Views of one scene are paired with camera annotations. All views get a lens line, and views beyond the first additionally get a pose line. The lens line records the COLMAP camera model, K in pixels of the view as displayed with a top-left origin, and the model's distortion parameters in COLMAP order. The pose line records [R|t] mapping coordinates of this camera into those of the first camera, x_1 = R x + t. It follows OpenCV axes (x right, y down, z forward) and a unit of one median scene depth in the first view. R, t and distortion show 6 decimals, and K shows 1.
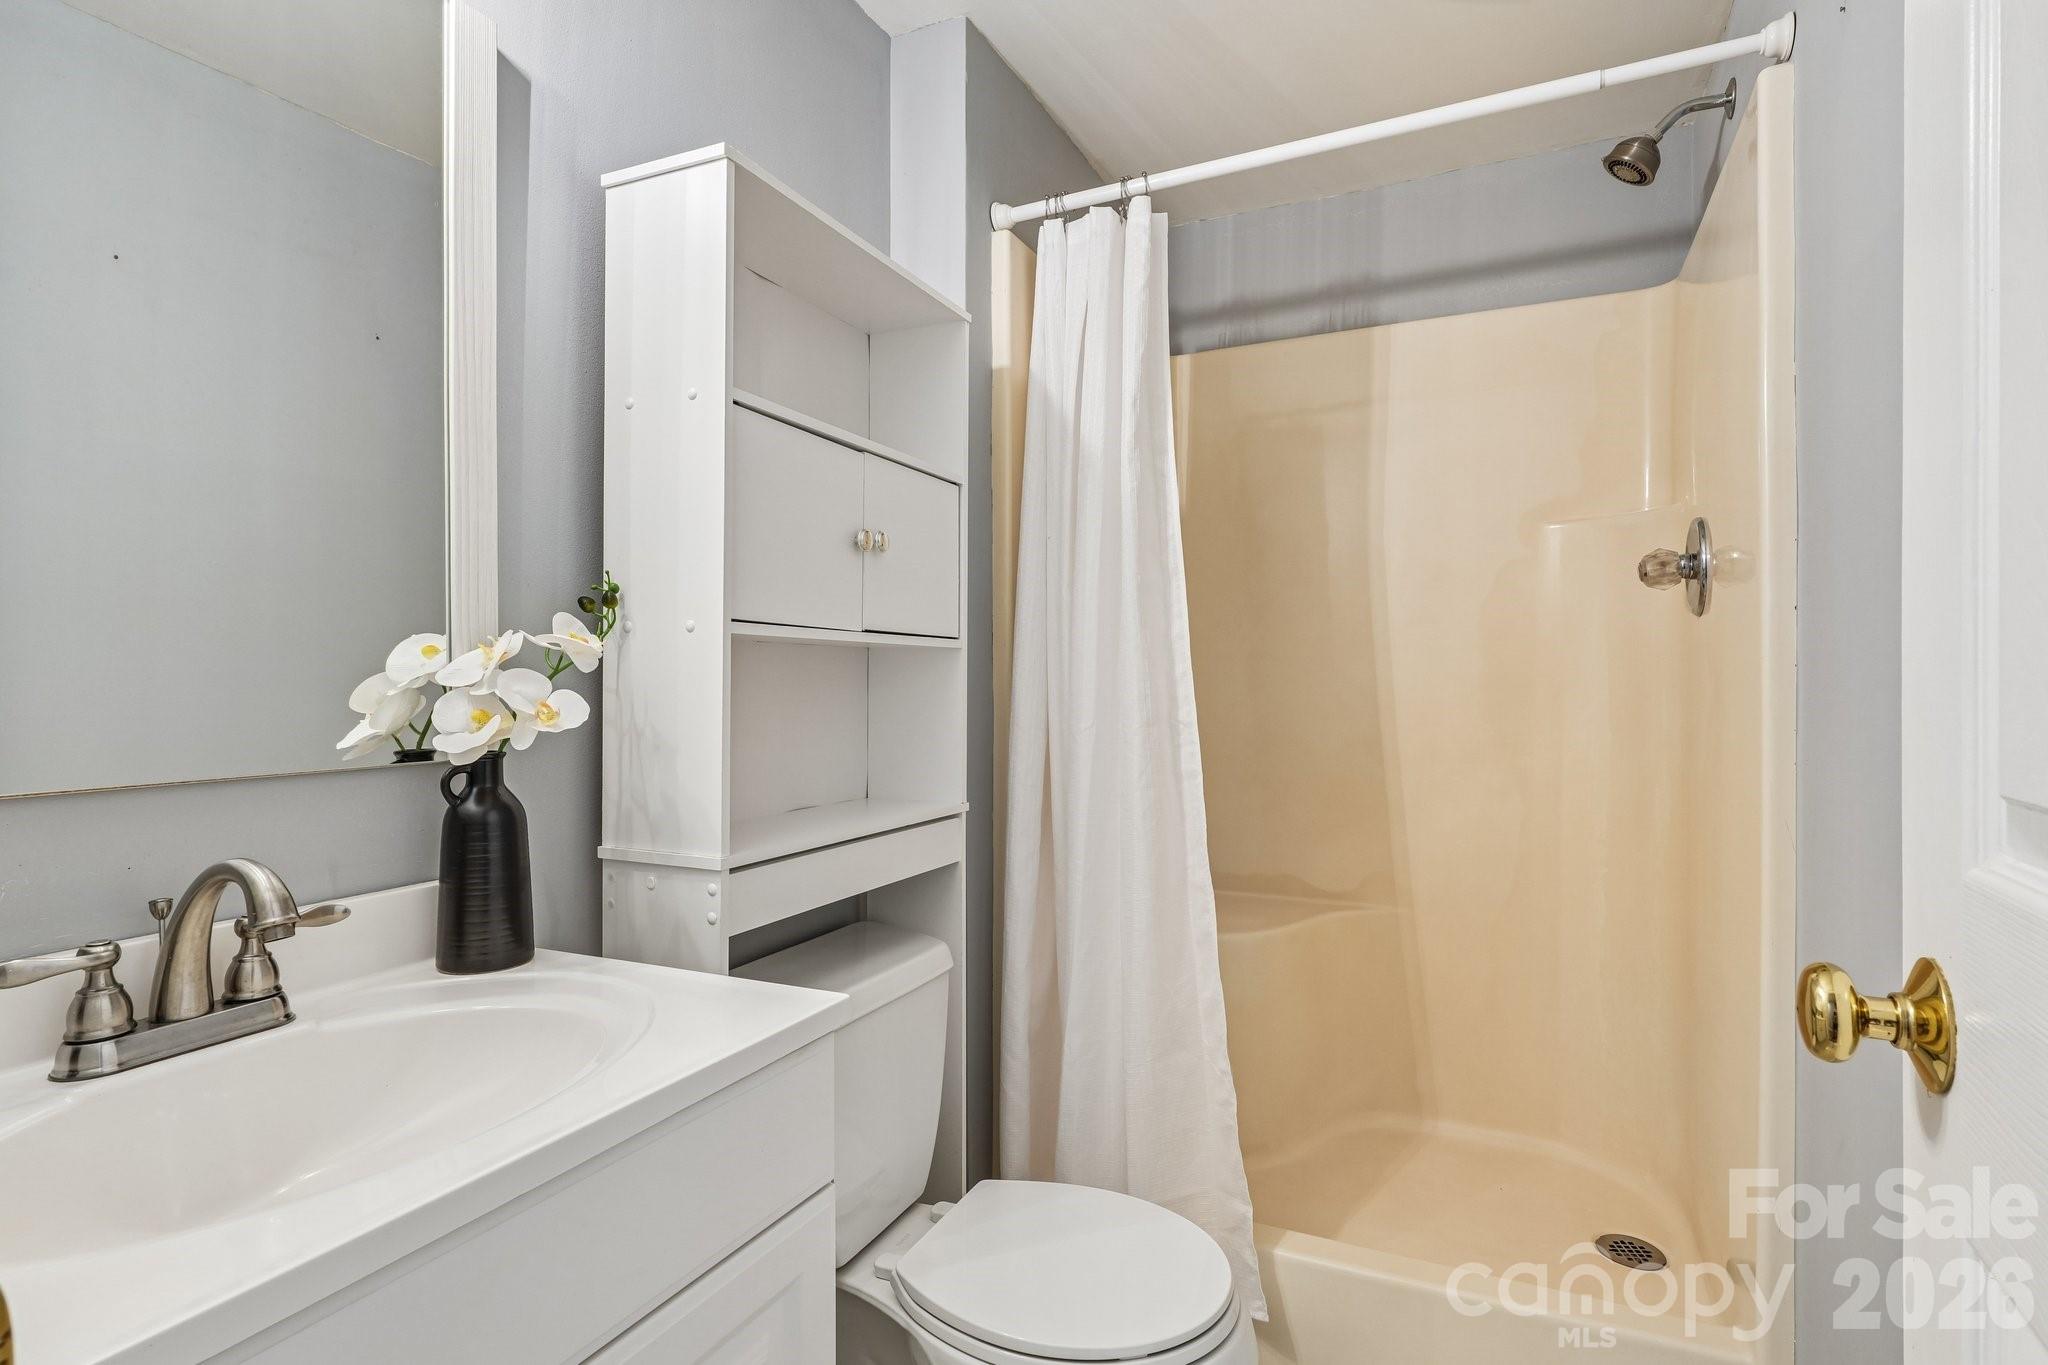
lens RADIAL K [[1043.8, 0, 949.7], [0, 1043.8, 701.1], [0, 0, 1]] dist [0.002090, -0.000267]
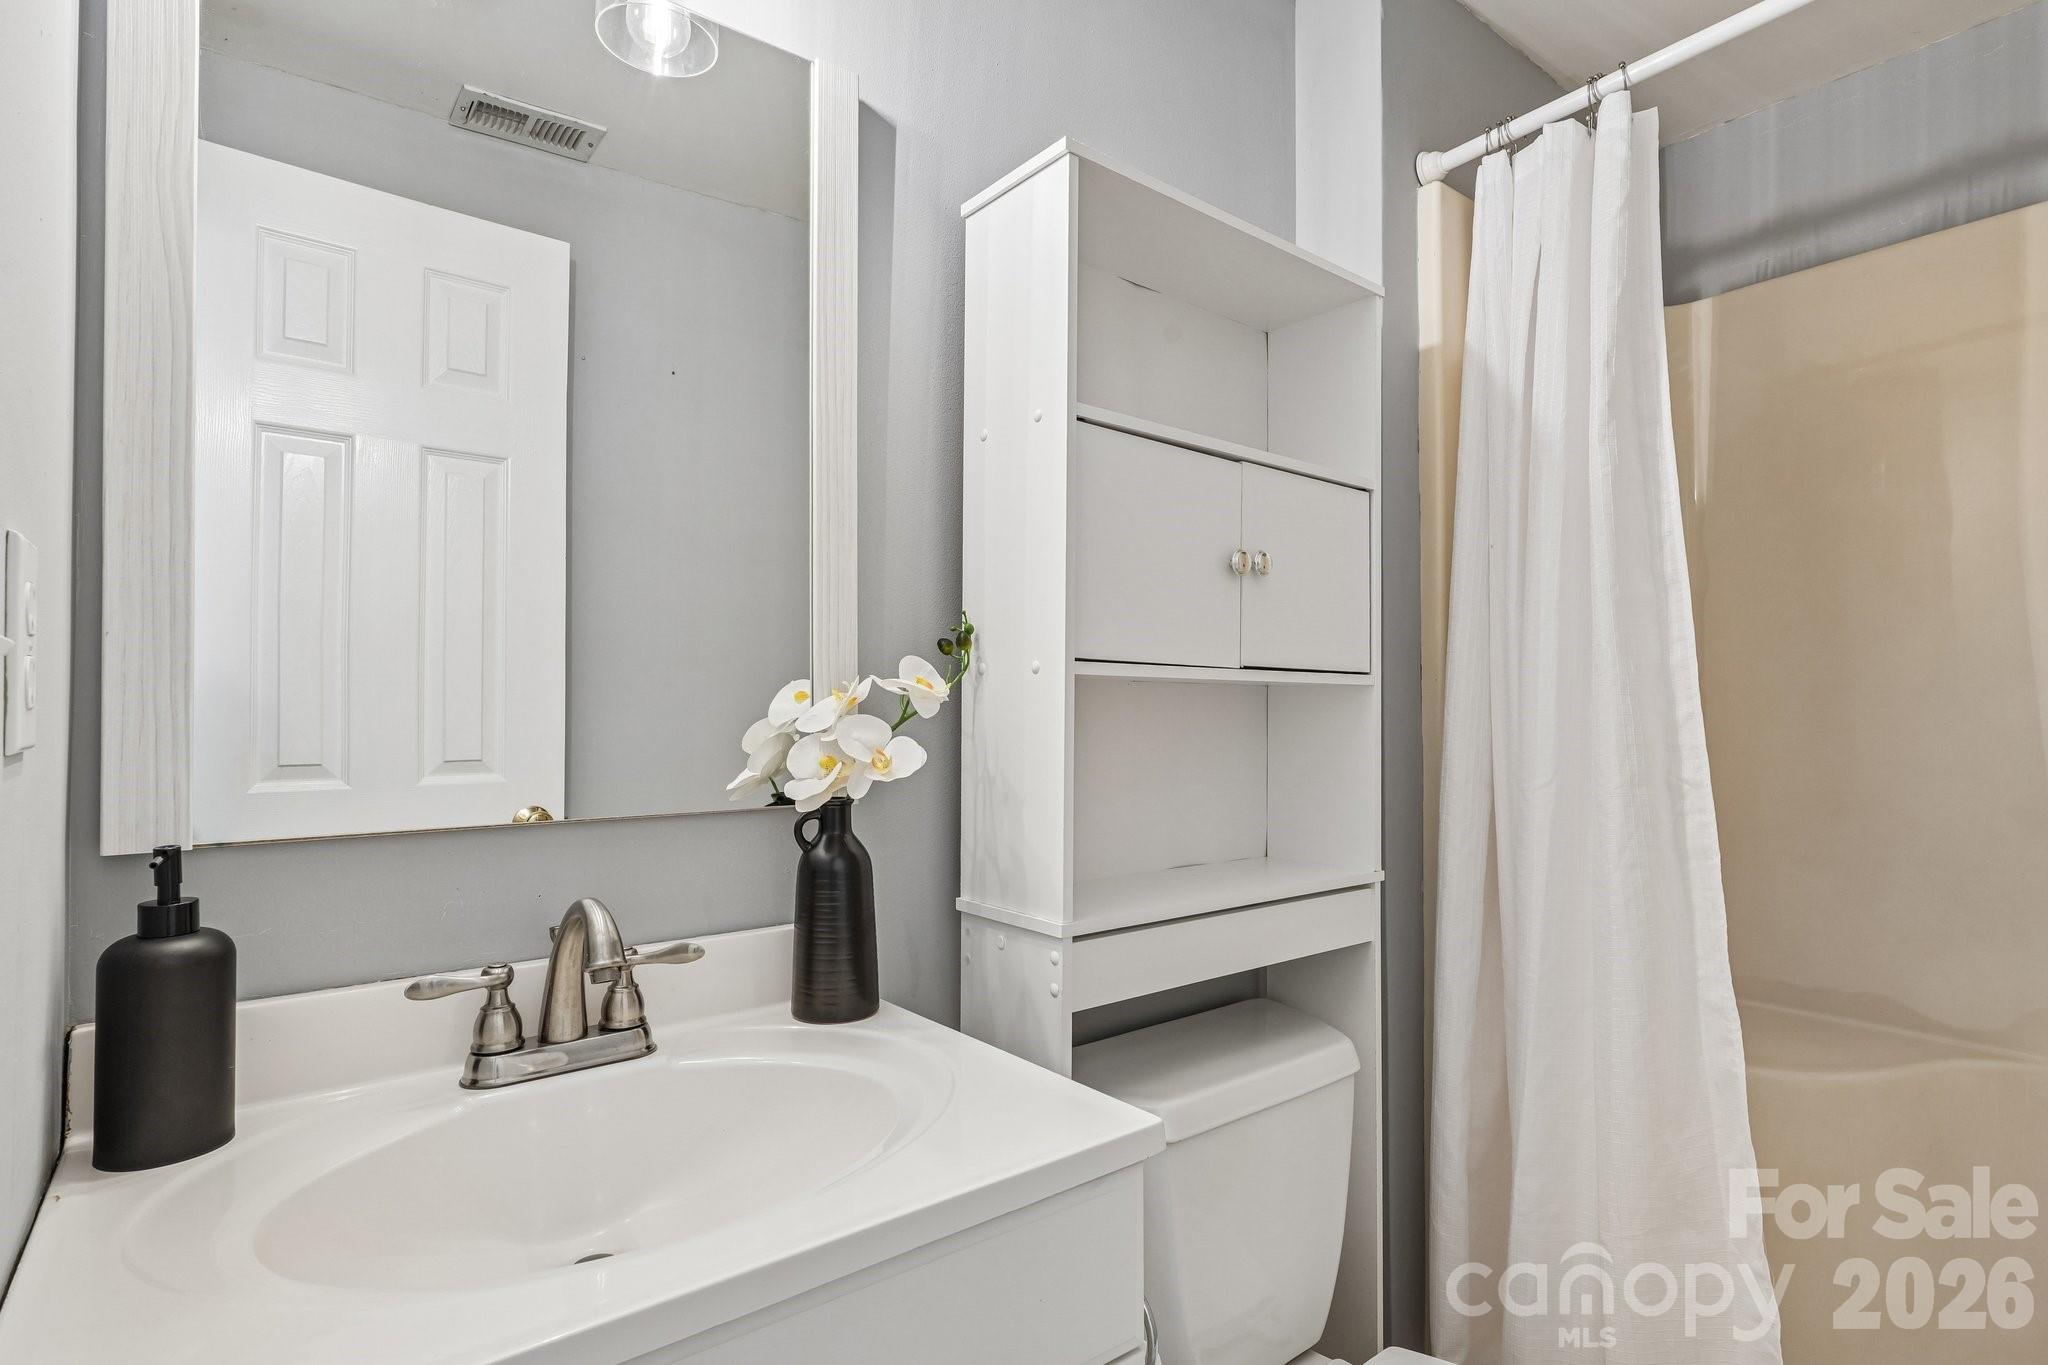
lens RADIAL K [[994.5, 0, 1024.1], [0, 994.5, 707.1], [0, 0, 1]] dist [0.002689, 0.000333]
pose [[0.912849, -0.003964, -0.408278, 0.094504], [-0.005810, 0.999726, -0.022697, -0.015832], [0.408256, 0.023091, 0.912575, 0.186442]]
